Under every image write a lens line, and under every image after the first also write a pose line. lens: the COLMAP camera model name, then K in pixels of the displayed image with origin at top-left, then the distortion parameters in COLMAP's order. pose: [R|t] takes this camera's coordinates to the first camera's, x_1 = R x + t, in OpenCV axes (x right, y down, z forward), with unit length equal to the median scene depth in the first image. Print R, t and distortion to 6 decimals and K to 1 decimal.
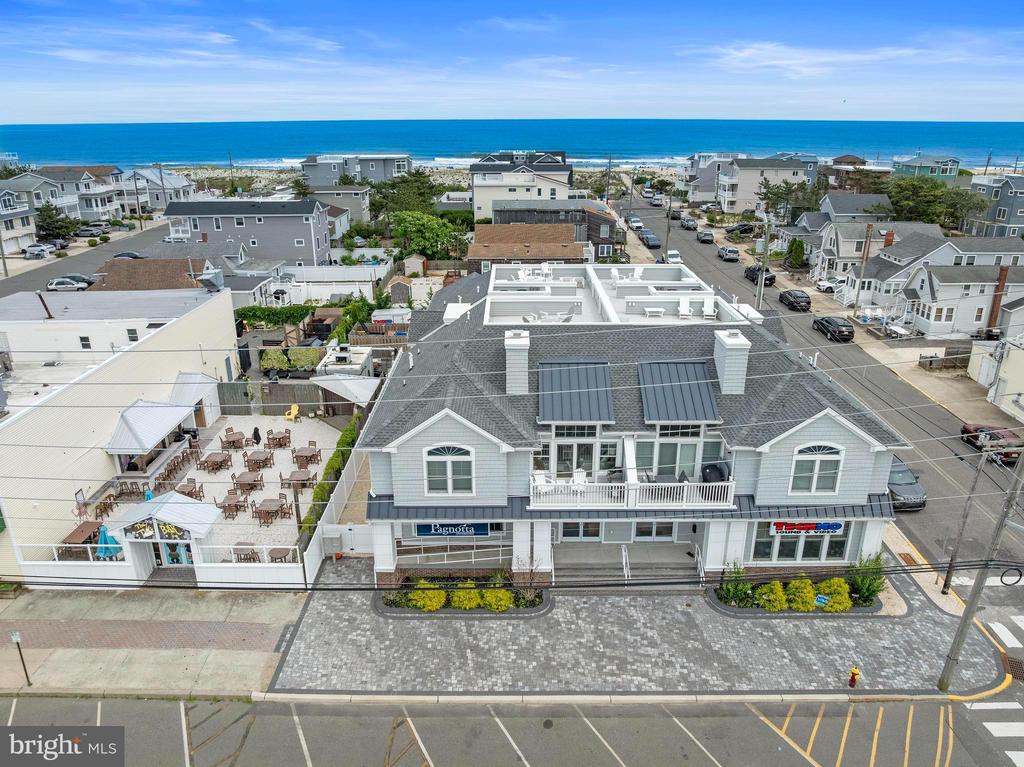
lens RADIAL K [[722.2, 0, 512.0], [0, 722.2, 383.5], [0, 0, 1]] dist [-0.035101, -0.003635]
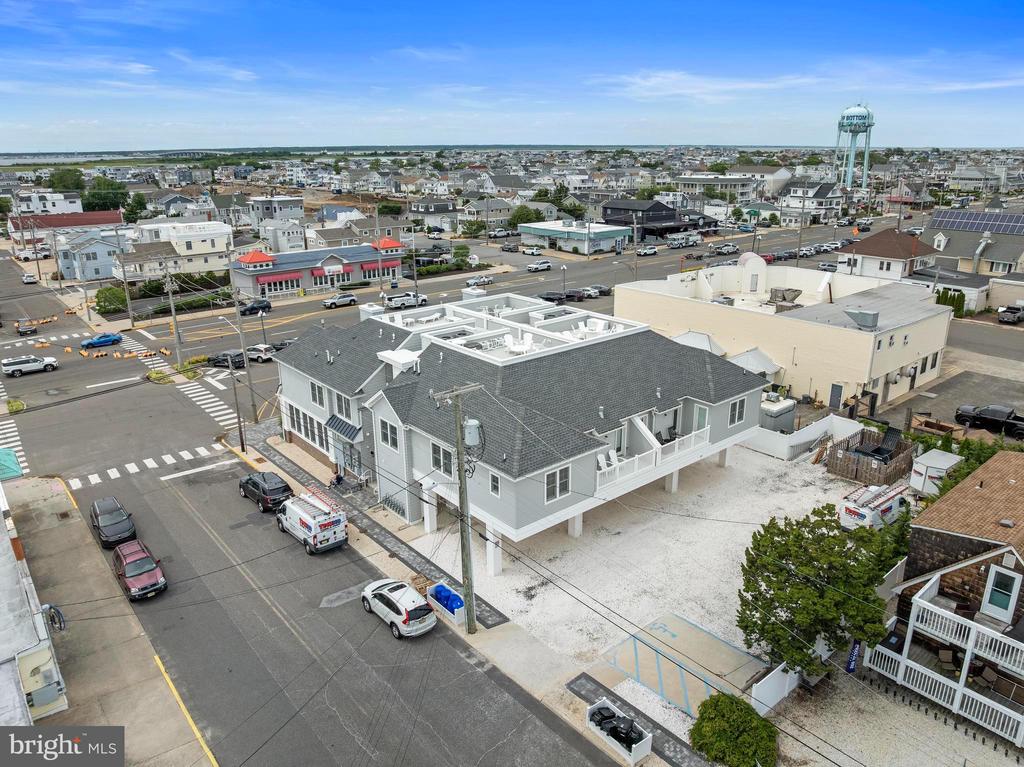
lens RADIAL K [[722.2, 0, 512.0], [0, 722.2, 383.5], [0, 0, 1]] dist [-0.035101, -0.003635]
pose [[-0.764453, 0.212016, -0.608819, 1.137498], [-0.213550, 0.807780, 0.549444, -0.932029], [0.608282, 0.550037, -0.572234, 2.302165]]
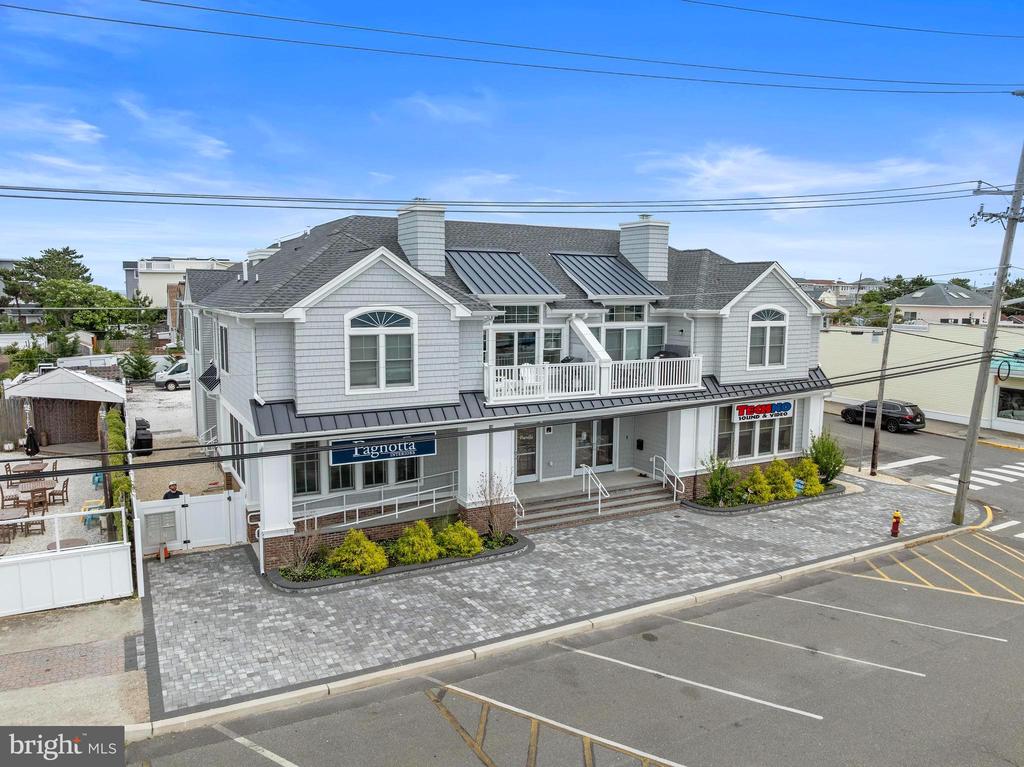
lens RADIAL K [[736.5, 0, 512.0], [0, 736.5, 383.5], [0, 0, 1]] dist [-0.036243, -0.001020]
pose [[0.876841, -0.048901, 0.478287, -0.295426], [0.155683, 0.970093, -0.186229, 0.283129], [-0.454876, 0.237755, 0.858231, 0.338658]]
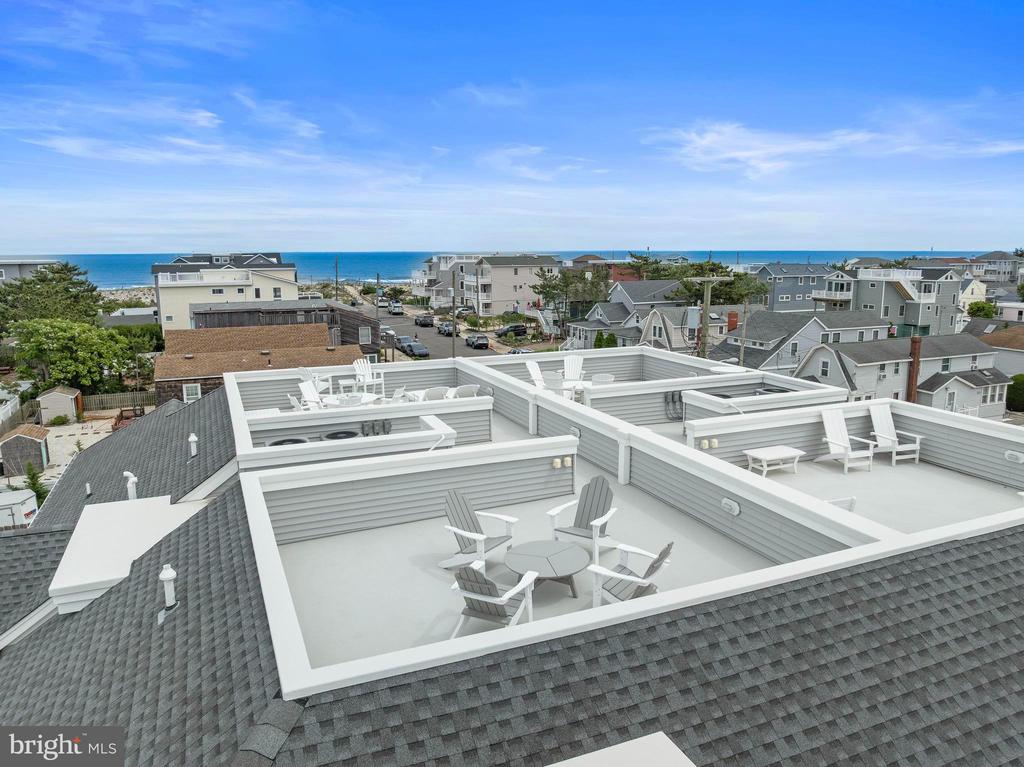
lens RADIAL K [[719.9, 0, 512.0], [0, 719.9, 383.5], [0, 0, 1]] dist [-0.035078, -0.006429]
pose [[0.917748, -0.072795, 0.390436, -0.053831], [0.138480, 0.980018, -0.142788, -0.129277], [-0.372239, 0.185112, 0.909490, 0.917325]]
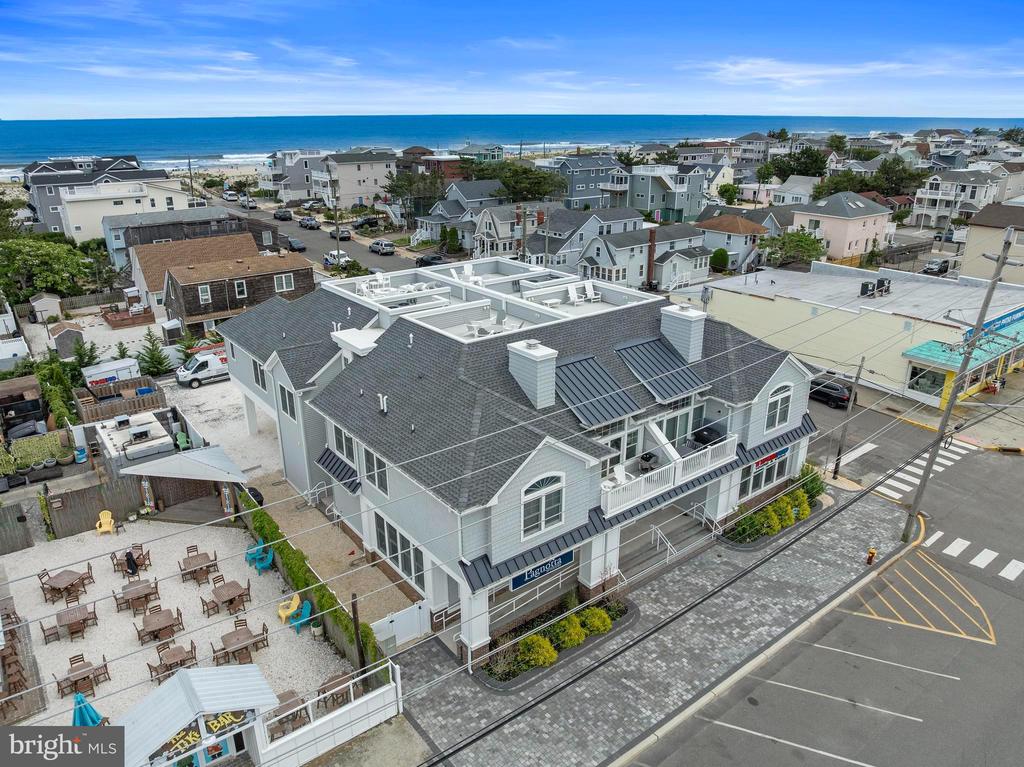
lens RADIAL K [[722.2, 0, 512.0], [0, 722.2, 383.5], [0, 0, 1]] dist [-0.035101, -0.003635]
pose [[0.787227, -0.216259, 0.577500, -0.570737], [0.213698, 0.974132, 0.073481, -0.095163], [-0.578452, 0.065565, 0.813077, 0.268020]]
